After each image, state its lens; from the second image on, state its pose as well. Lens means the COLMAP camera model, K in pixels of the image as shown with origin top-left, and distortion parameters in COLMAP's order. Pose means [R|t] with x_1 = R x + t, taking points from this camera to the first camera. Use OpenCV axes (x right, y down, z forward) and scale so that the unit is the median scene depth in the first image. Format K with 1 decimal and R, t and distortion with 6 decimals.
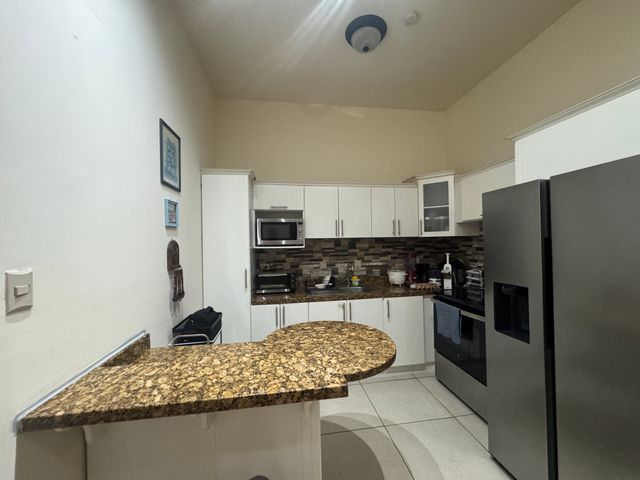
lens RADIAL K [[256.1, 0, 320.0], [0, 256.1, 240.0], [0, 0, 1]] dist [-0.001679, -0.000167]
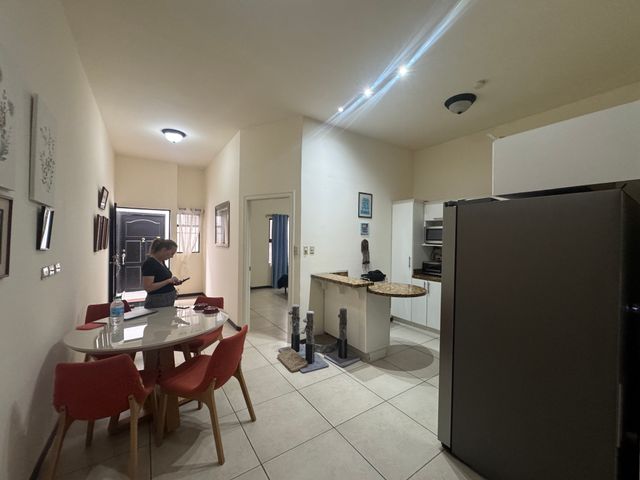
lens RADIAL K [[256.1, 0, 320.0], [0, 256.1, 240.0], [0, 0, 1]] dist [-0.001679, -0.000167]
pose [[0.432356, 0.030710, -0.901180, 0.843774], [-0.014569, 0.999527, 0.027072, -0.031420], [0.901585, 0.001424, 0.432599, -0.255992]]
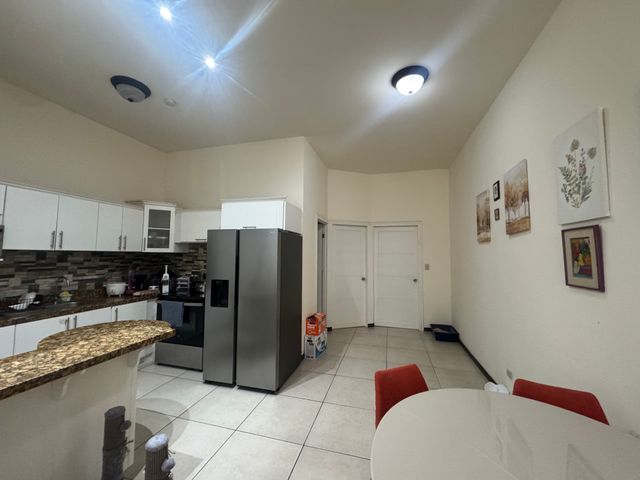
lens RADIAL K [[256.1, 0, 320.0], [0, 256.1, 240.0], [0, 0, 1]] dist [-0.001679, -0.000167]
pose [[0.405116, 0.075936, 0.911106, -0.375381], [-0.025218, 0.997094, -0.071889, -0.002853], [-0.913917, 0.006147, 0.405854, -0.241543]]
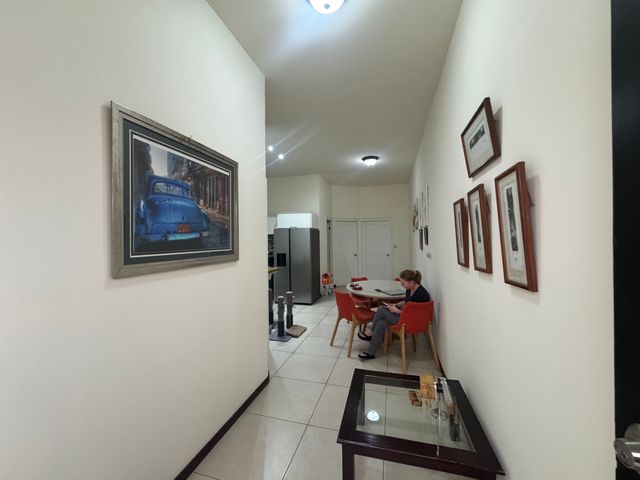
lens RADIAL K [[256.1, 0, 320.0], [0, 256.1, 240.0], [0, 0, 1]] dist [-0.001679, -0.000167]
pose [[0.409924, 0.019534, 0.911911, -1.341769], [-0.004481, 0.999802, -0.019403, 0.022480], [-0.912109, 0.003868, 0.409930, -0.593472]]
